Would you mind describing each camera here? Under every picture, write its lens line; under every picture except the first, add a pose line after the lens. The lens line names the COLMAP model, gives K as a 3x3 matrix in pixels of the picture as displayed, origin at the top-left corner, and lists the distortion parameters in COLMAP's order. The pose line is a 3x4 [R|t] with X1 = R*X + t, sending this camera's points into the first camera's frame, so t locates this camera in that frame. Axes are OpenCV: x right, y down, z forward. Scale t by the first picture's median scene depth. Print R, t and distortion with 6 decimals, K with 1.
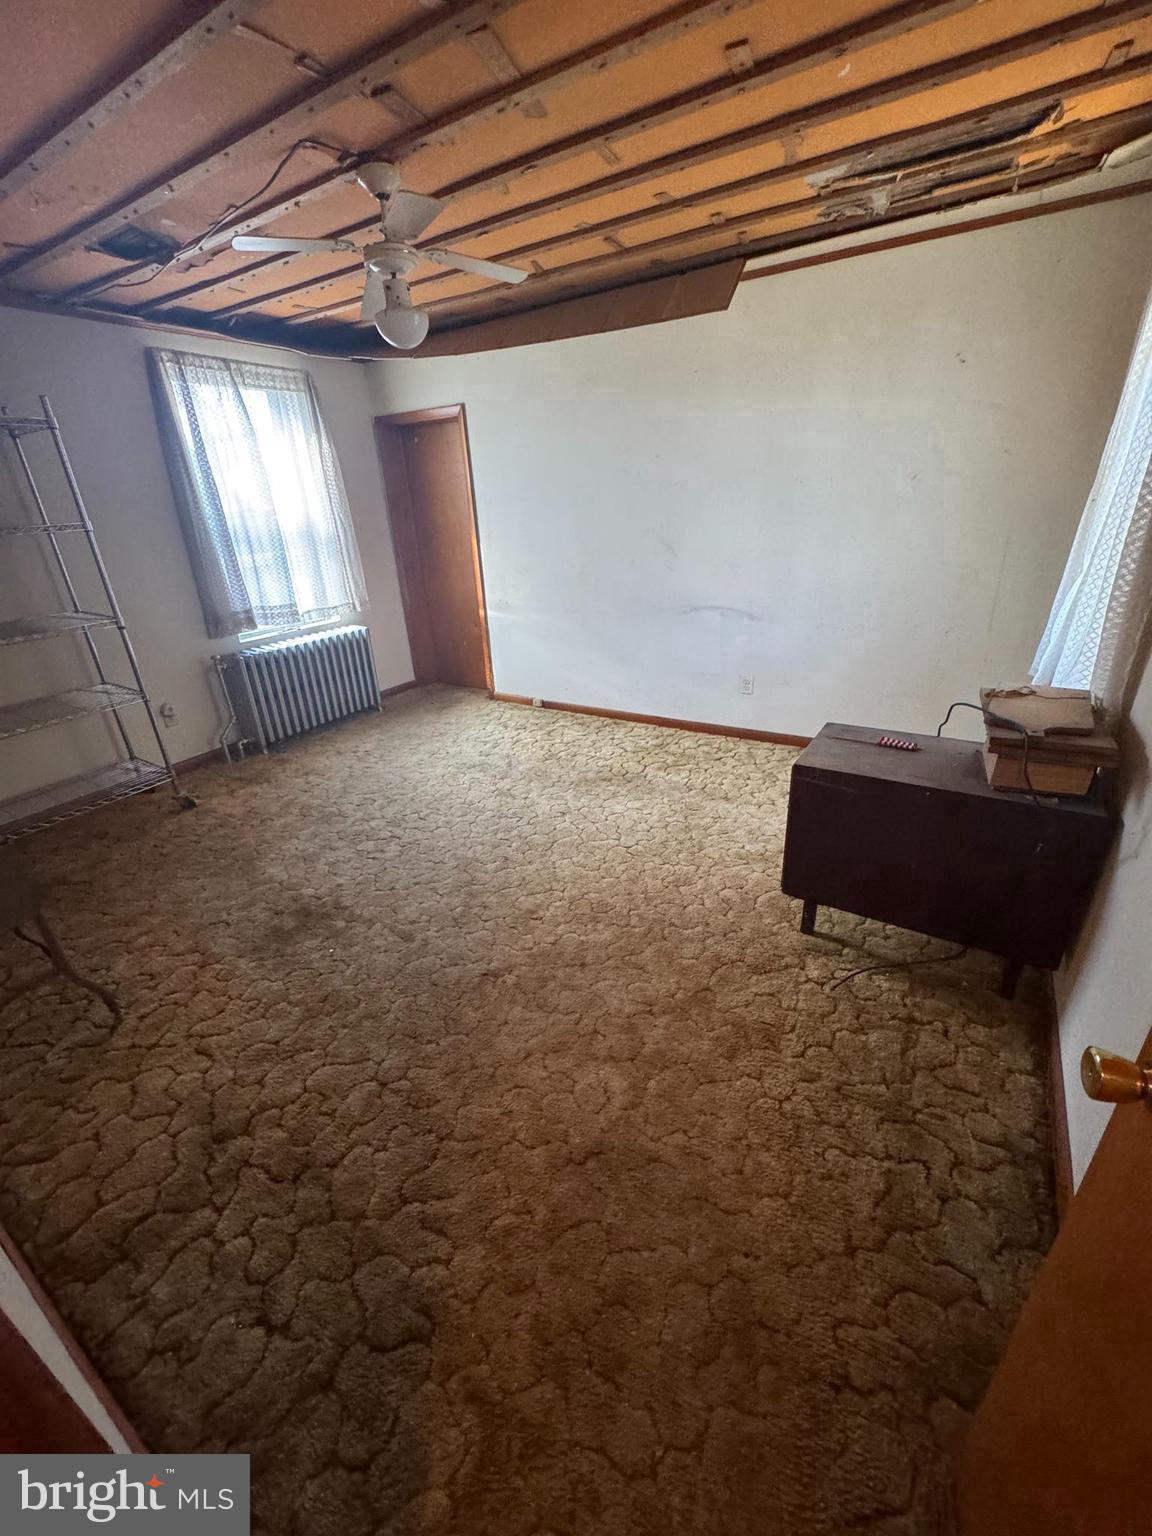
lens RADIAL K [[610.0, 0, 576.0], [0, 610.0, 768.0], [0, 0, 1]] dist [-0.003687, 0.000367]
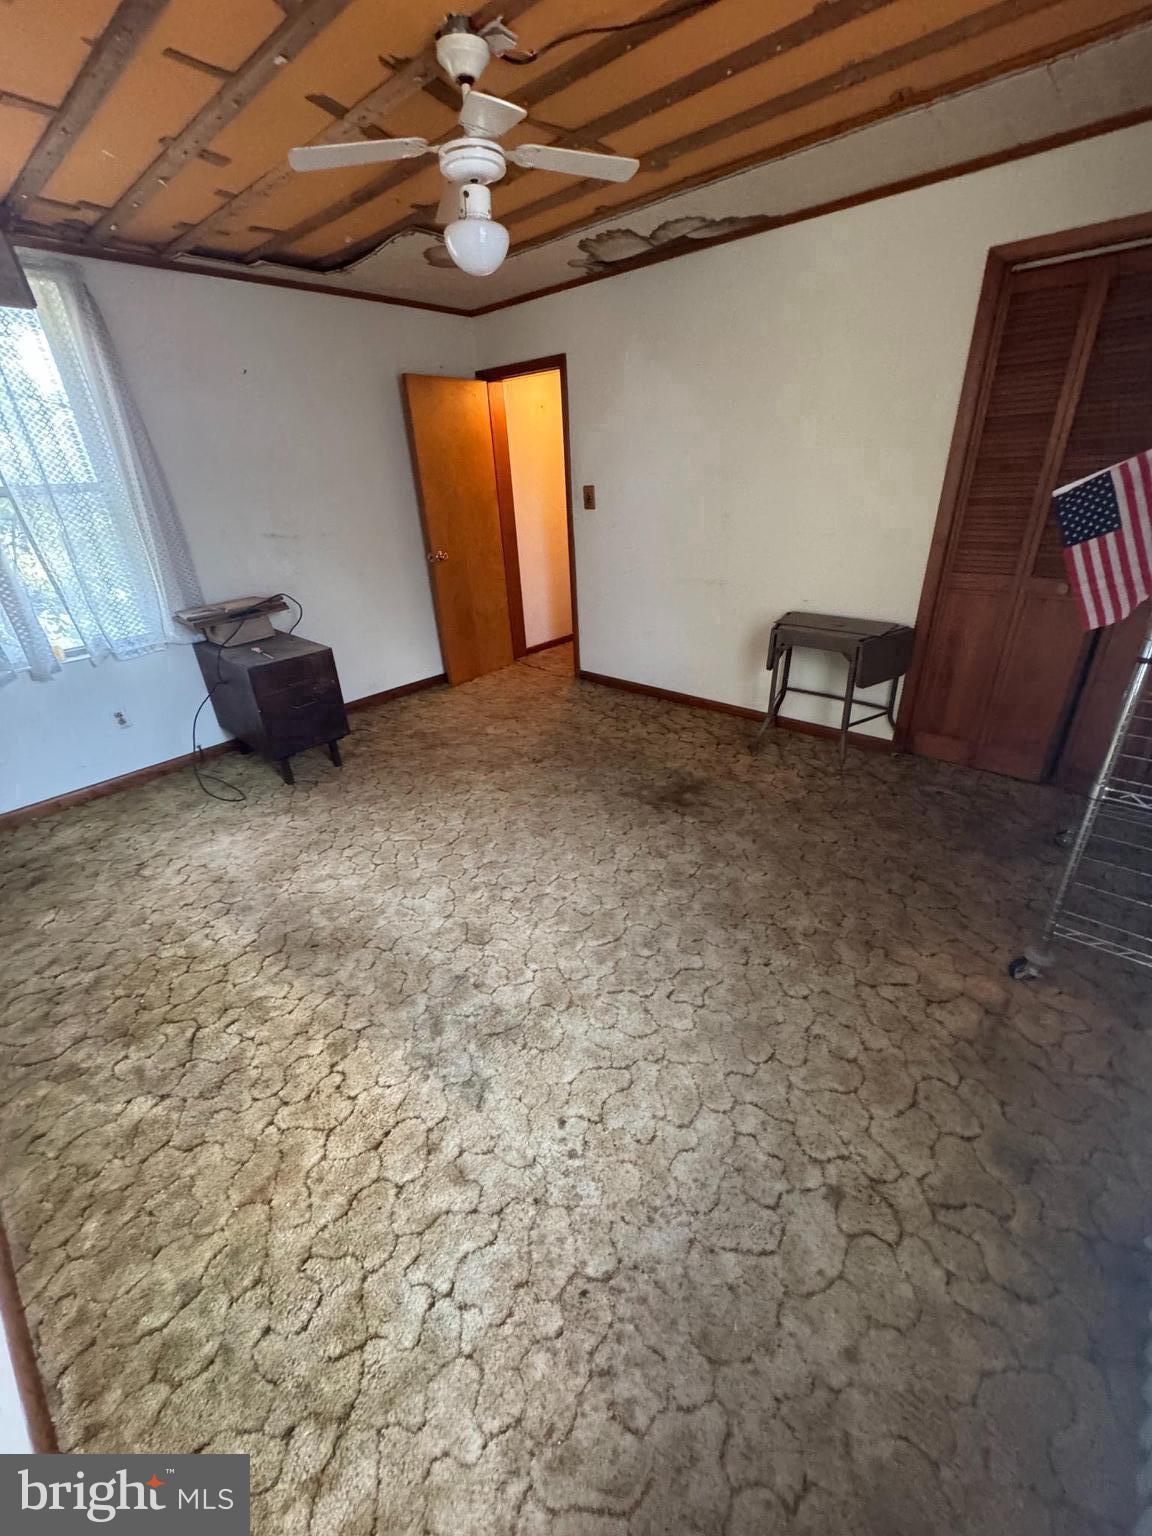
lens RADIAL K [[610.0, 0, 576.0], [0, 610.0, 768.0], [0, 0, 1]] dist [-0.003687, 0.000367]
pose [[-0.980884, 0.007846, 0.194434, -0.385204], [0.155499, 0.632313, 0.758947, -0.599557], [-0.116988, 0.774674, -0.621446, 1.384416]]
